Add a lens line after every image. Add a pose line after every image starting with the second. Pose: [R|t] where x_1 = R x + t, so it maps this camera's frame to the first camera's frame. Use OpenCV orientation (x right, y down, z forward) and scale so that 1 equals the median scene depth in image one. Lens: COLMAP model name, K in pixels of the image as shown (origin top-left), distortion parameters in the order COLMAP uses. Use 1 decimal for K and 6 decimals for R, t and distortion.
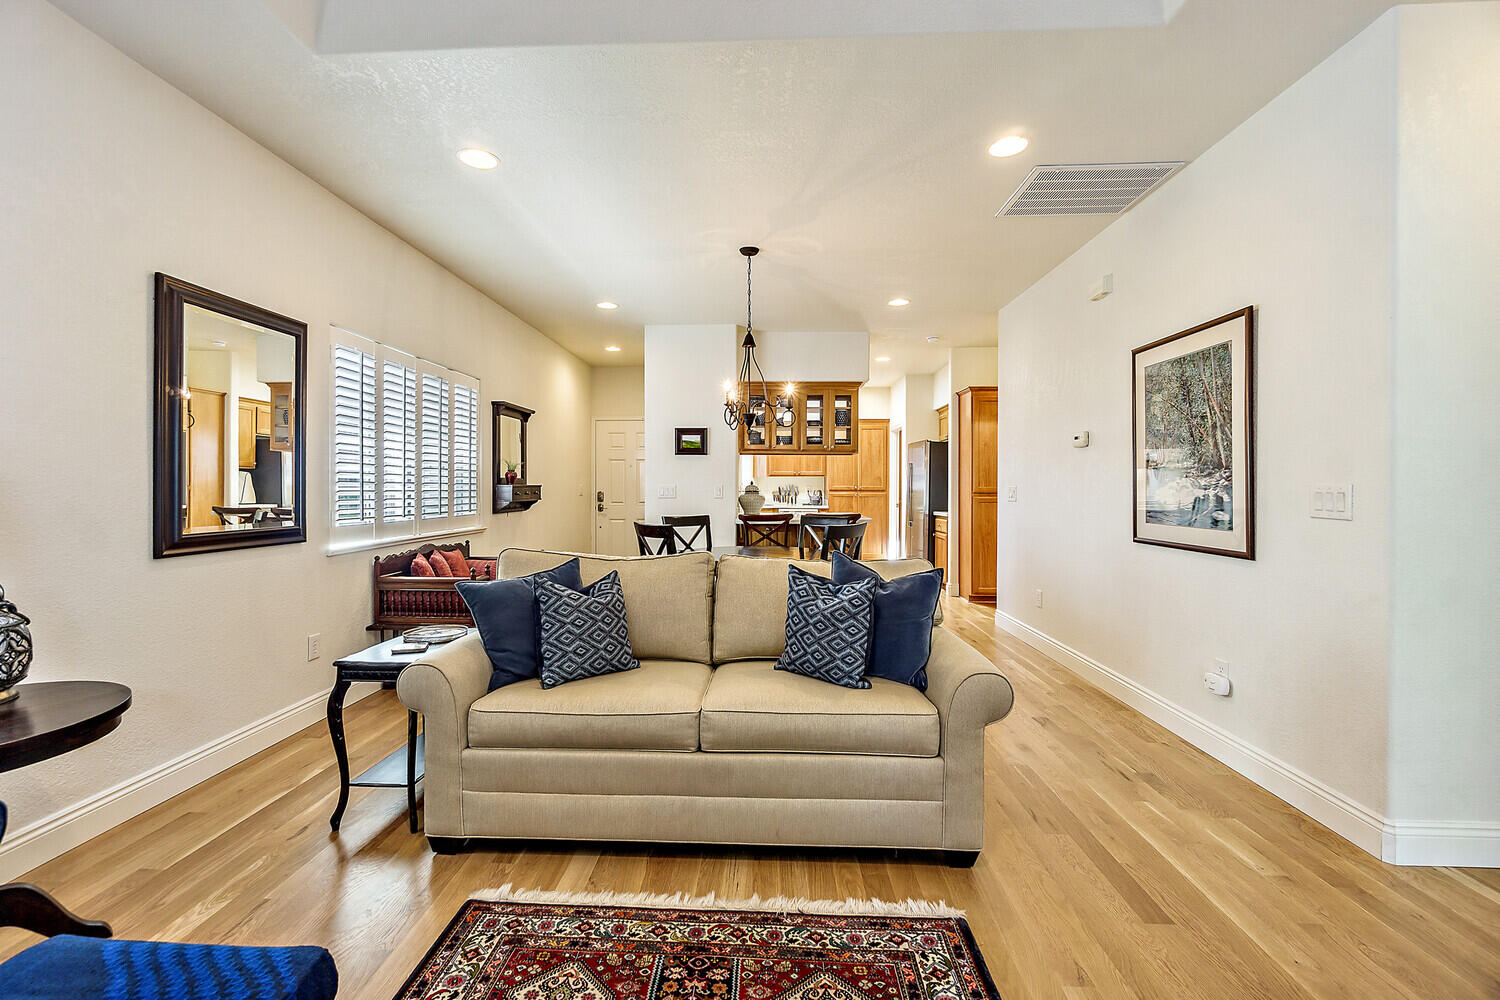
lens RADIAL K [[654.0, 0, 739.7], [0, 654.0, 486.5], [0, 0, 1]] dist [-0.008897, 0.003326]
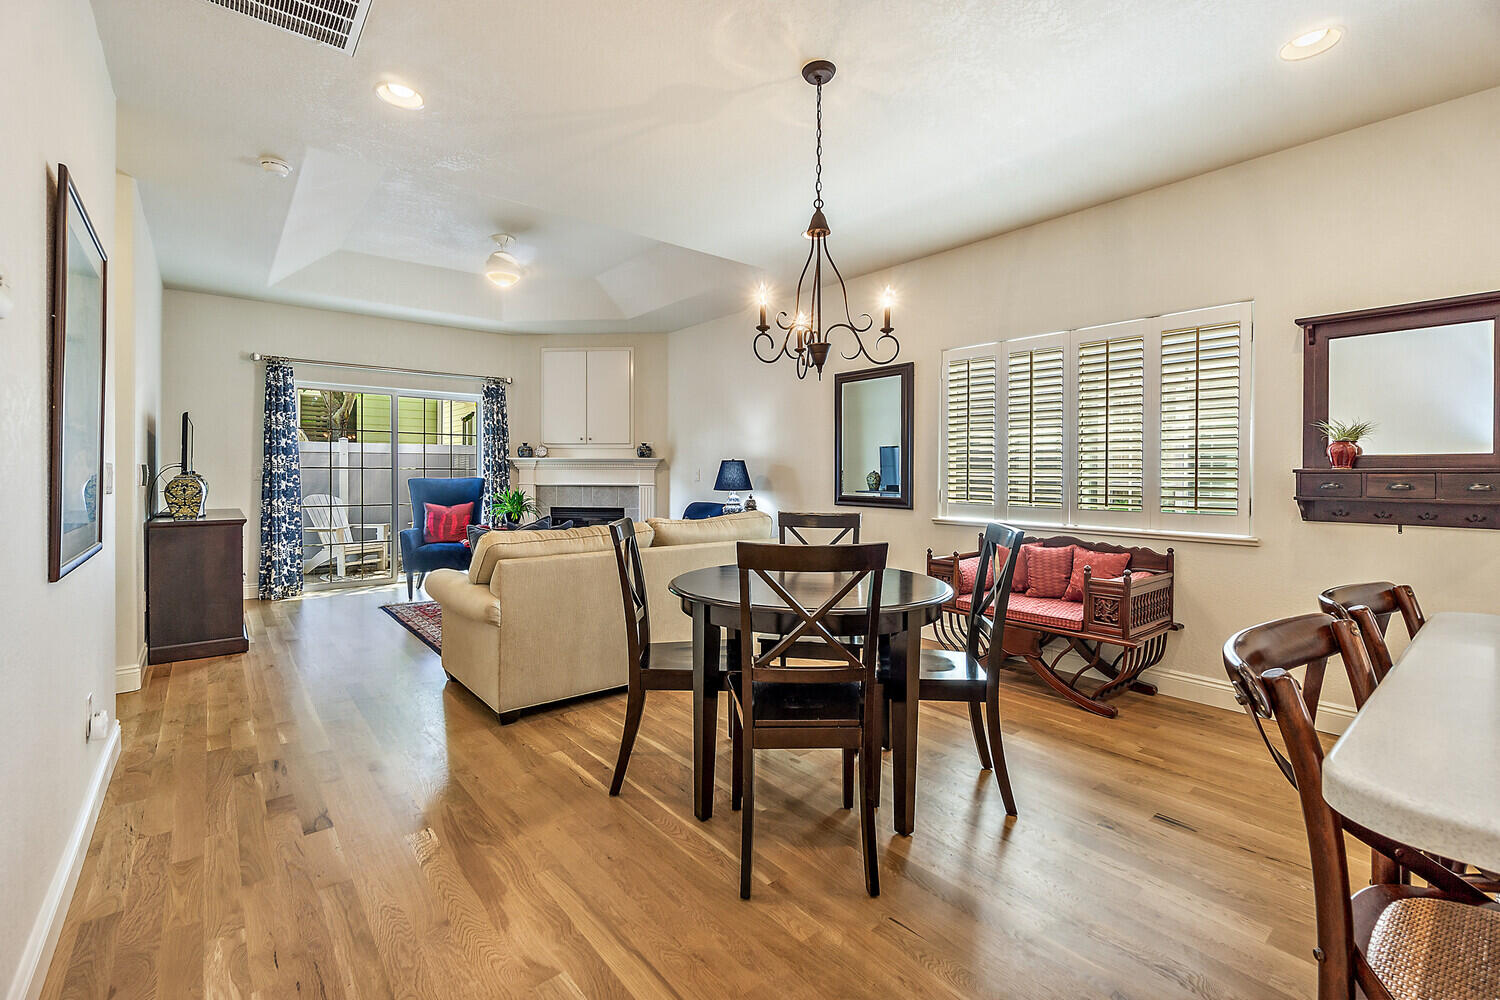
lens RADIAL K [[654.0, 0, 752.3], [0, 654.0, 475.2], [0, 0, 1]] dist [-0.008897, 0.003326]
pose [[-0.738855, -0.000707, -0.673864, 0.643846], [-0.002161, 0.999997, 0.001321, 0.005380], [0.673861, 0.002432, -0.738854, 1.963552]]
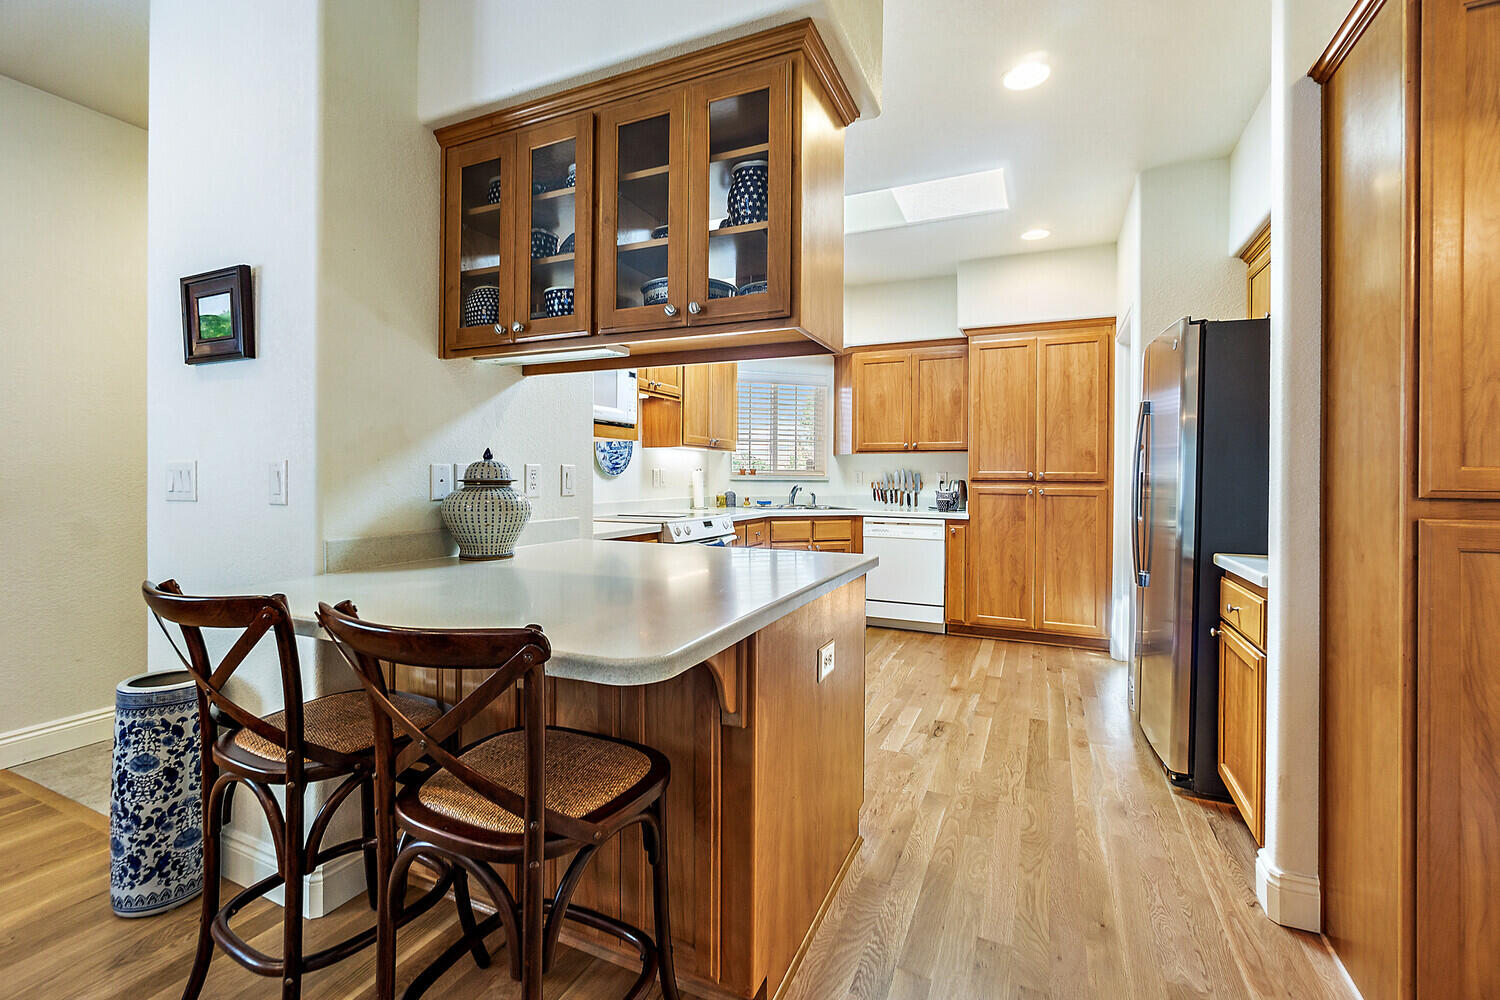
lens RADIAL K [[654.0, 0, 731.8], [0, 654.0, 477.3], [0, 0, 1]] dist [-0.008897, 0.003326]
pose [[0.920492, 0.005891, -0.390716, 0.547692], [-0.004046, 0.999976, 0.005546, 0.006526], [0.390740, -0.003524, 0.920494, 1.669761]]
